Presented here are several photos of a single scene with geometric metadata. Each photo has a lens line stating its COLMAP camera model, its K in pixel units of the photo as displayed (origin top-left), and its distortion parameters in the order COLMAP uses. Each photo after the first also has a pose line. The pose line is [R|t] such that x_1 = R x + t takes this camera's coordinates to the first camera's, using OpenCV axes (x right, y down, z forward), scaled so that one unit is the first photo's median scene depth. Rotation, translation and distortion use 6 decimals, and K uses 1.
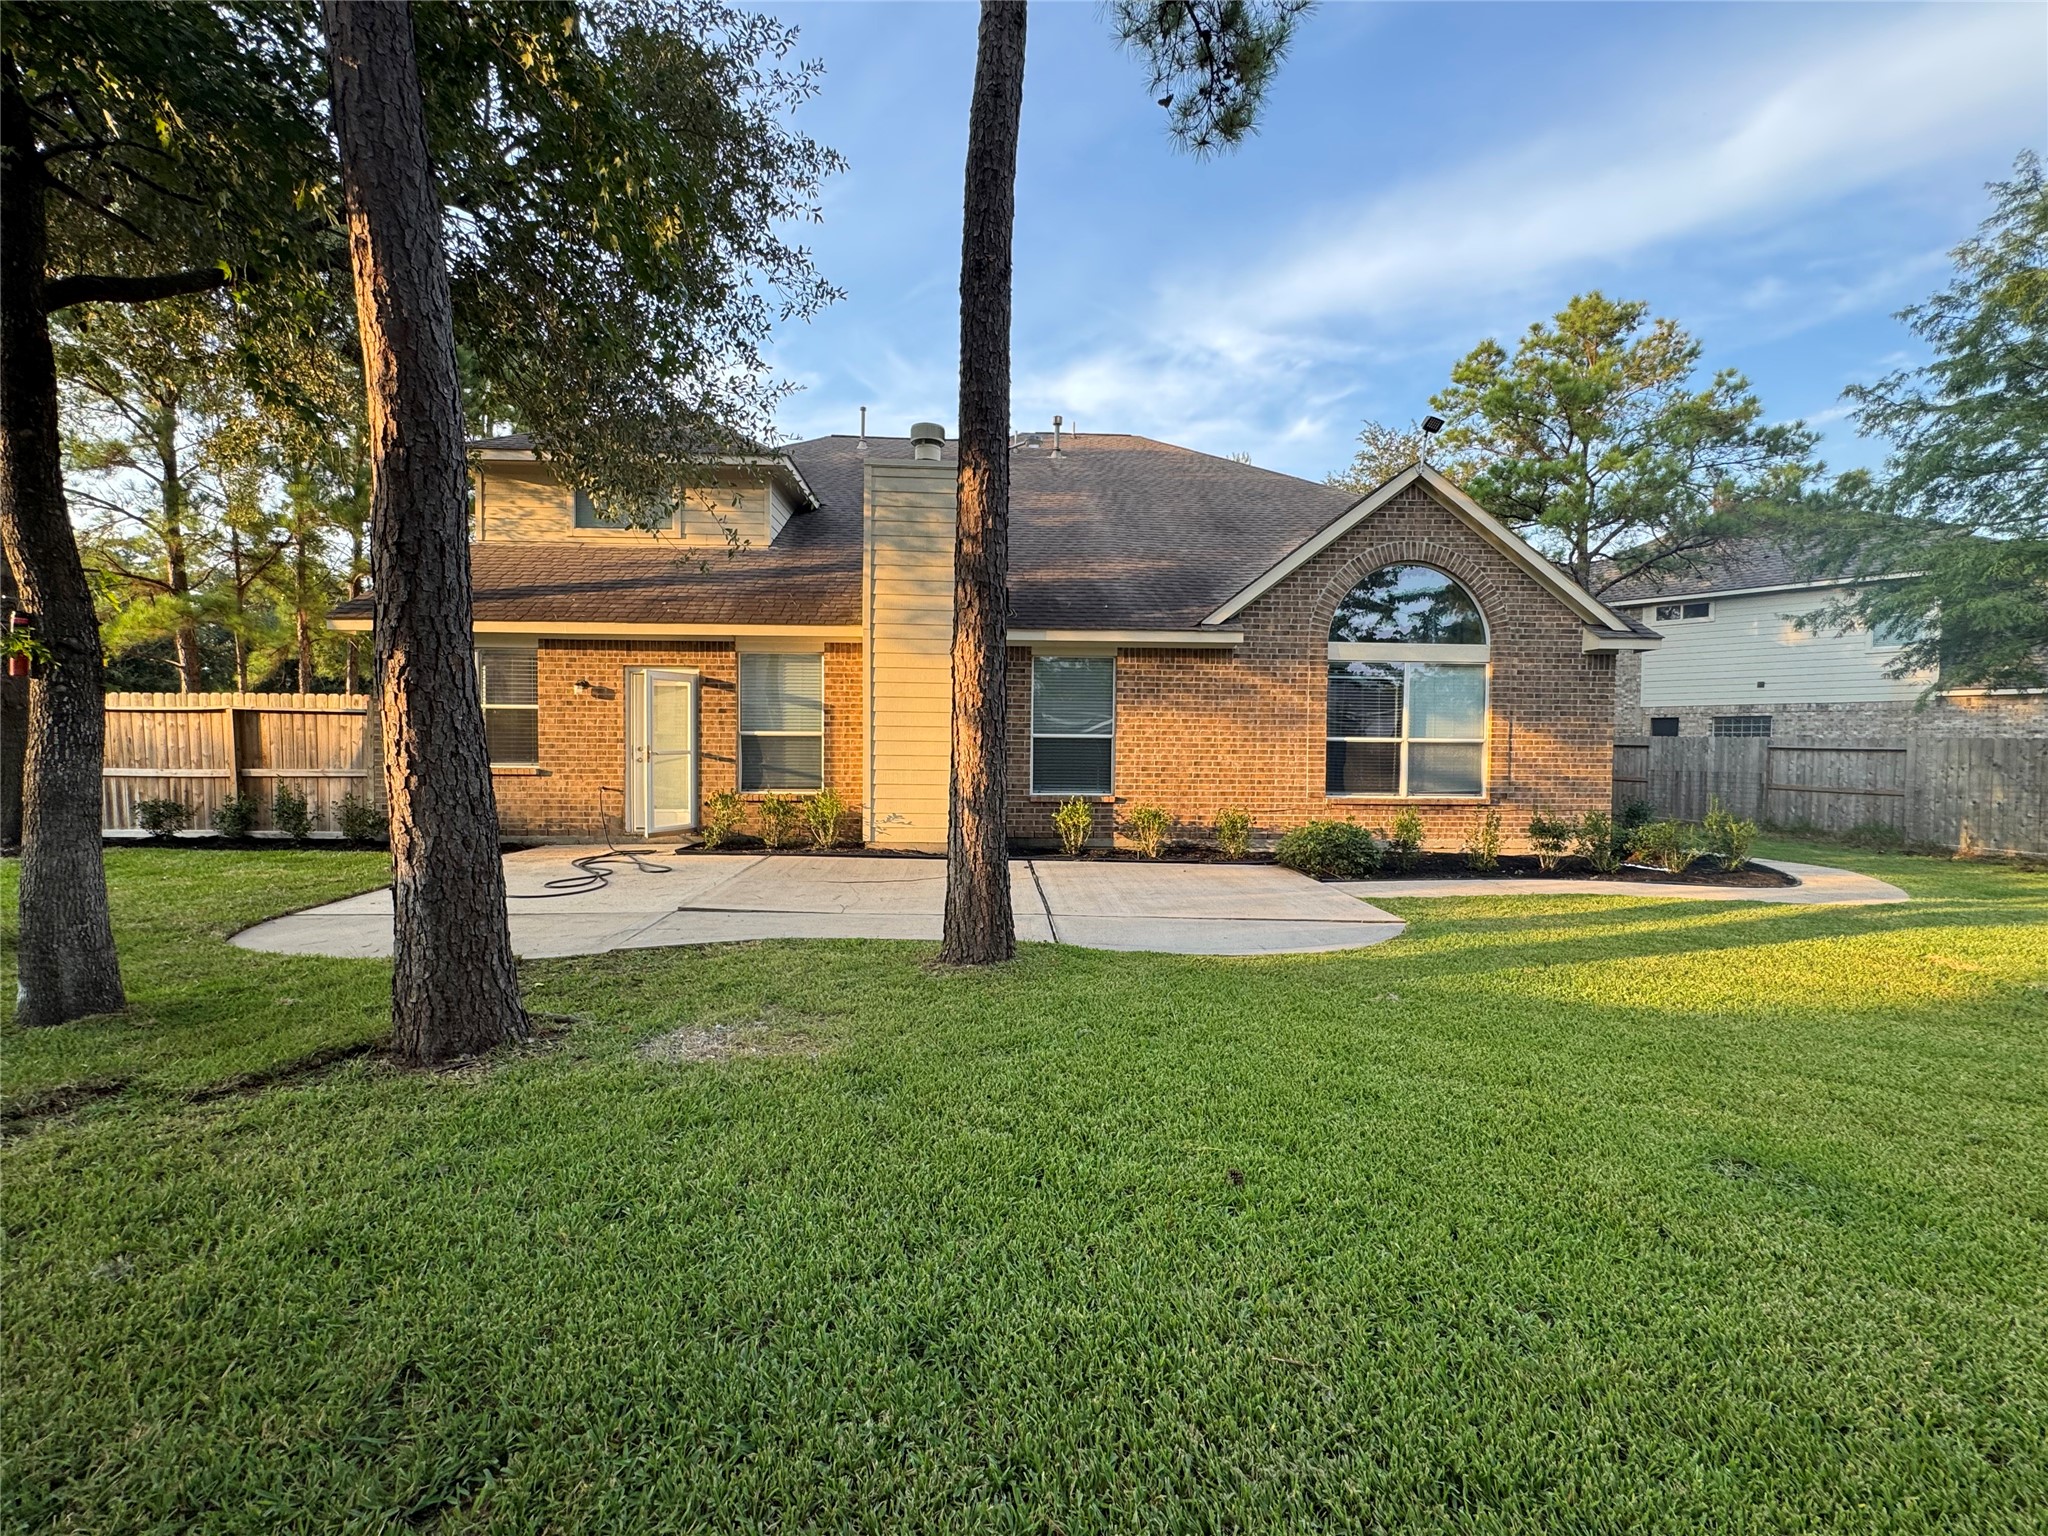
lens RADIAL K [[843.6, 0, 1015.1], [0, 843.6, 772.2], [0, 0, 1]] dist [-0.007367, 0.000125]
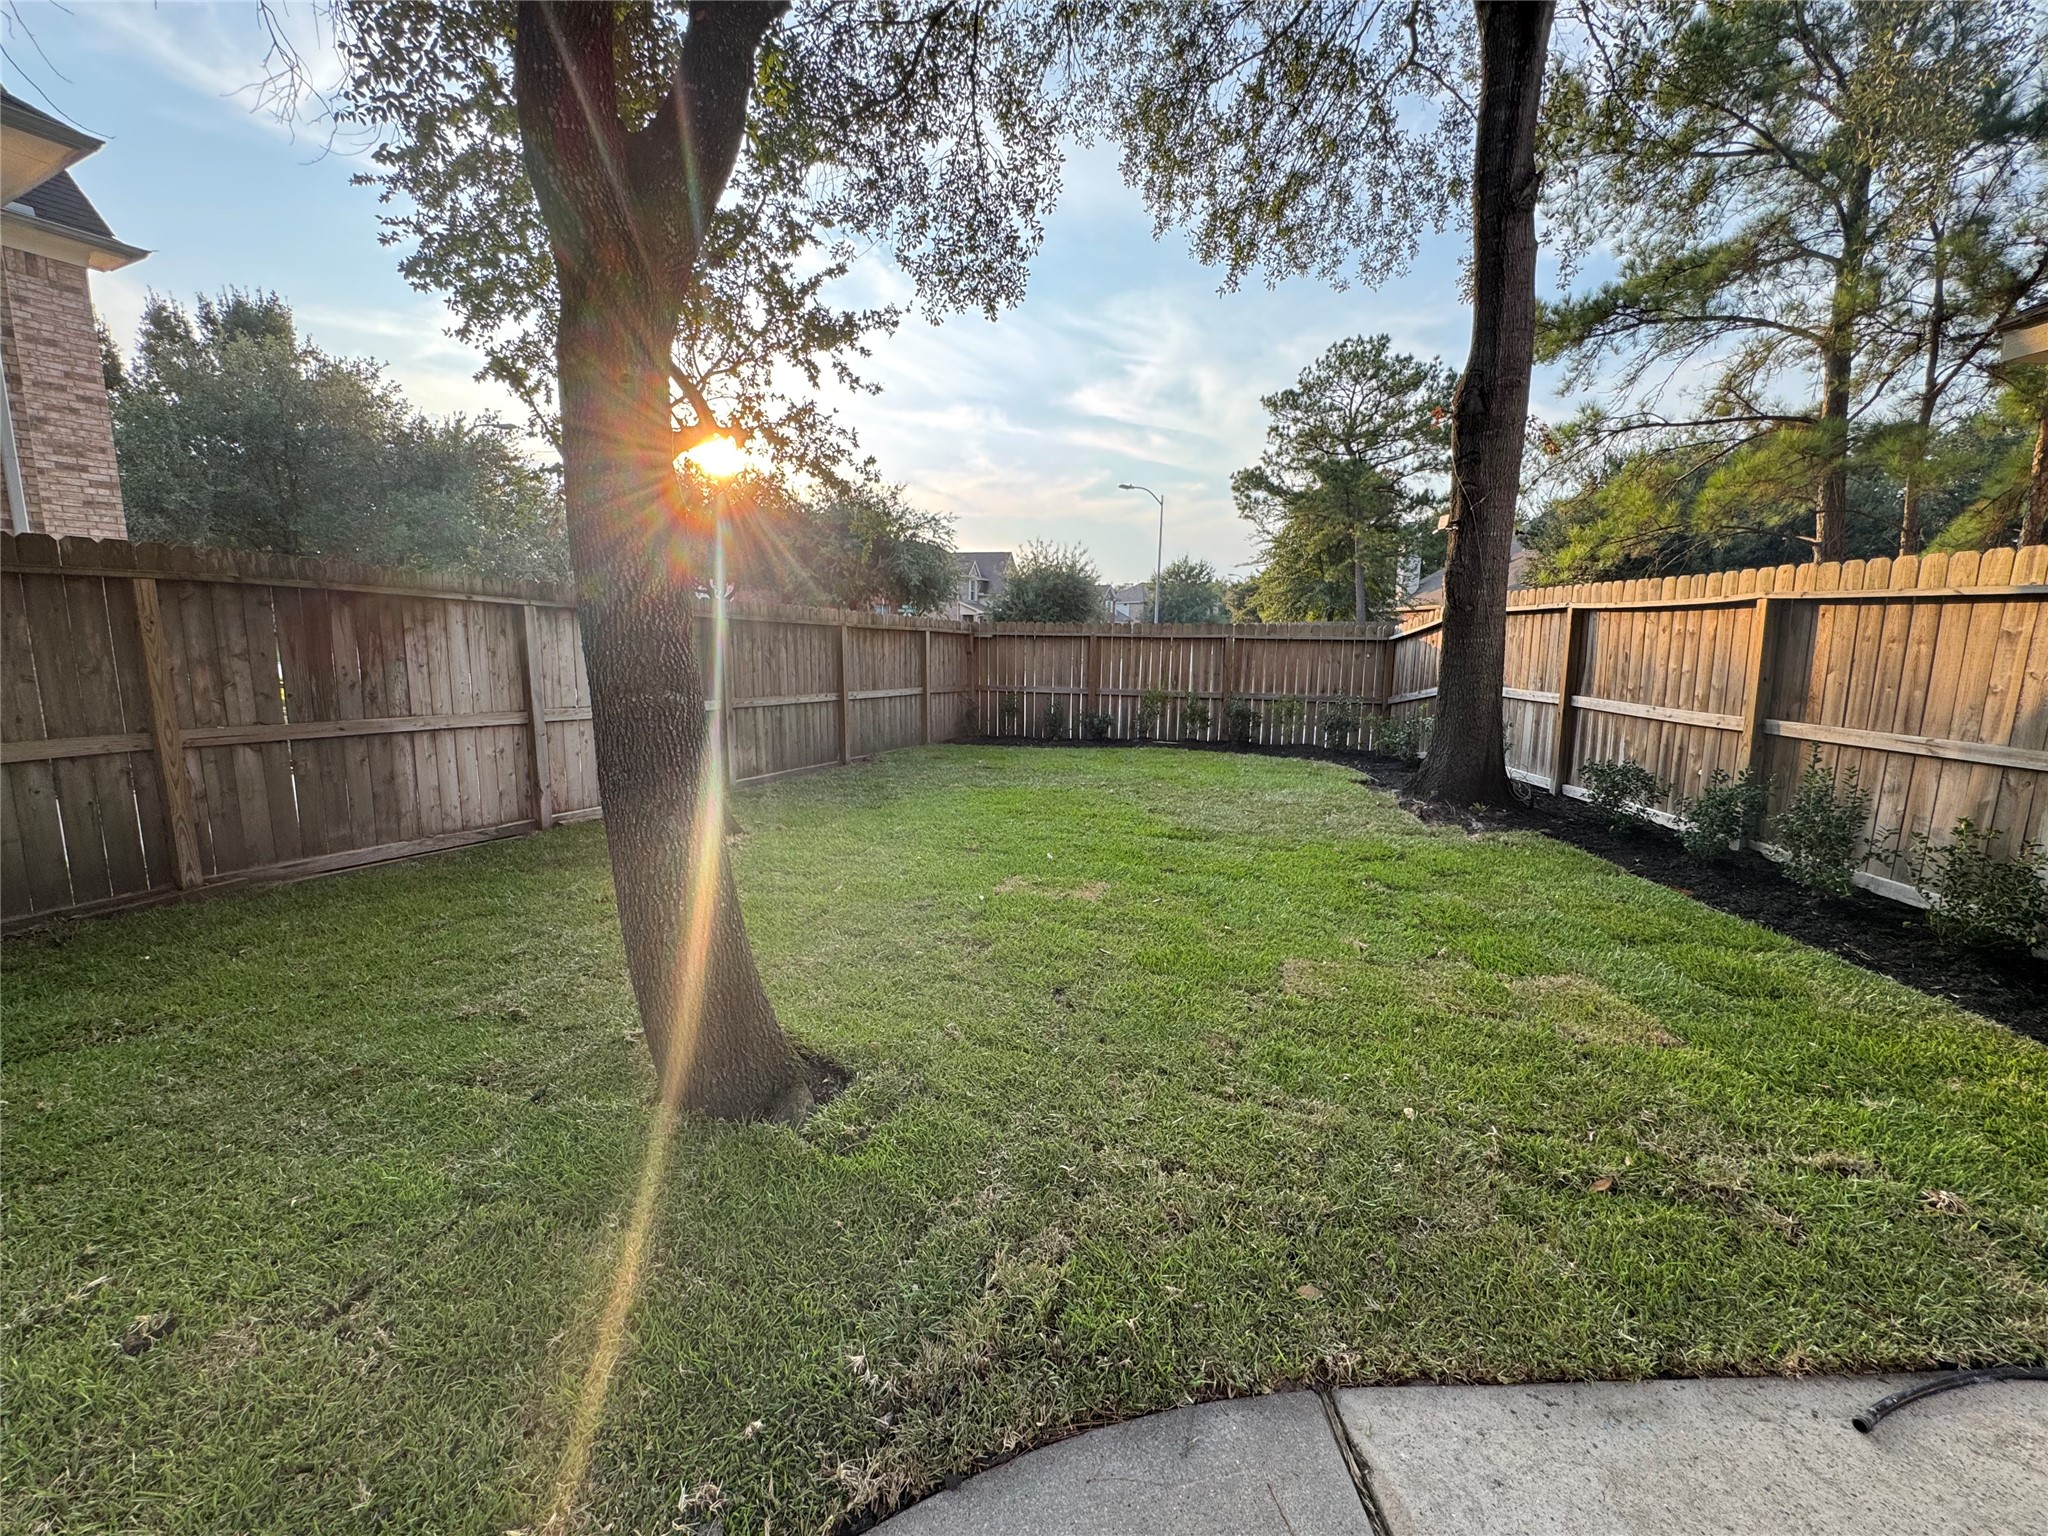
lens RADIAL K [[843.6, 0, 1026.0], [0, 843.6, 767.5], [0, 0, 1]] dist [-0.007367, 0.000125]
pose [[-0.040919, 0.151601, -0.987594, -0.398923], [-0.047216, 0.987025, 0.153470, -0.031546], [0.998046, 0.052910, -0.033230, 0.571518]]
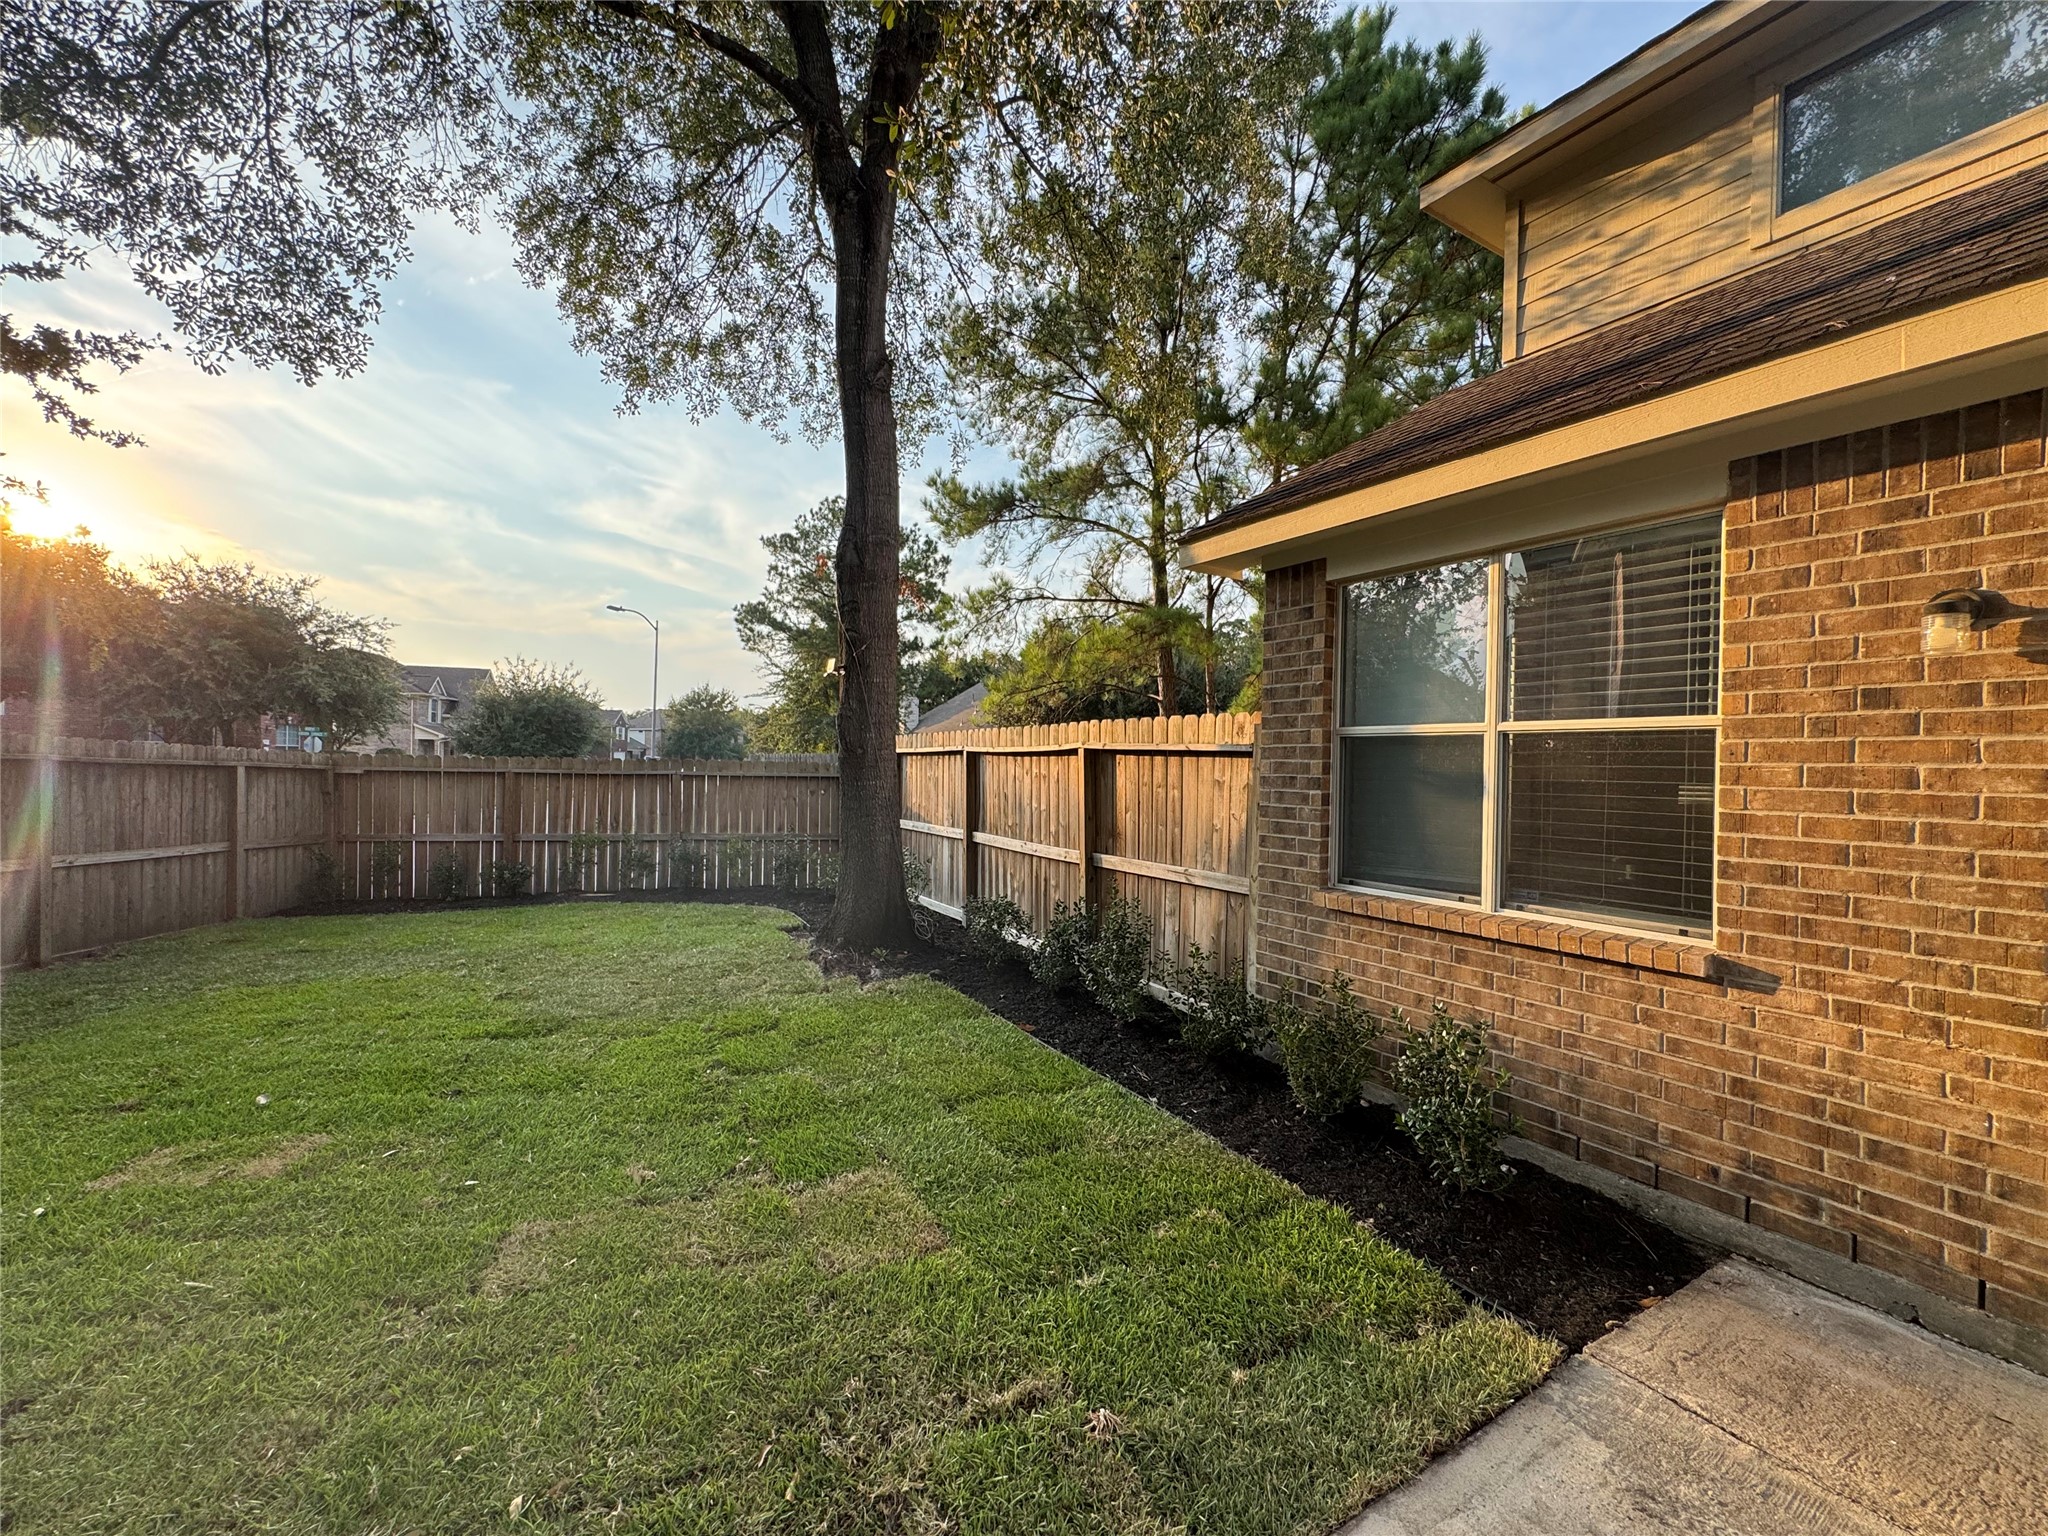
lens RADIAL K [[843.6, 0, 1022.9], [0, 843.6, 765.3], [0, 0, 1]] dist [-0.007367, 0.000125]
pose [[0.471678, -0.000682, -0.881770, -0.436465], [-0.045072, 0.998674, -0.024883, -0.046979], [0.880618, 0.051480, 0.471022, 0.682141]]
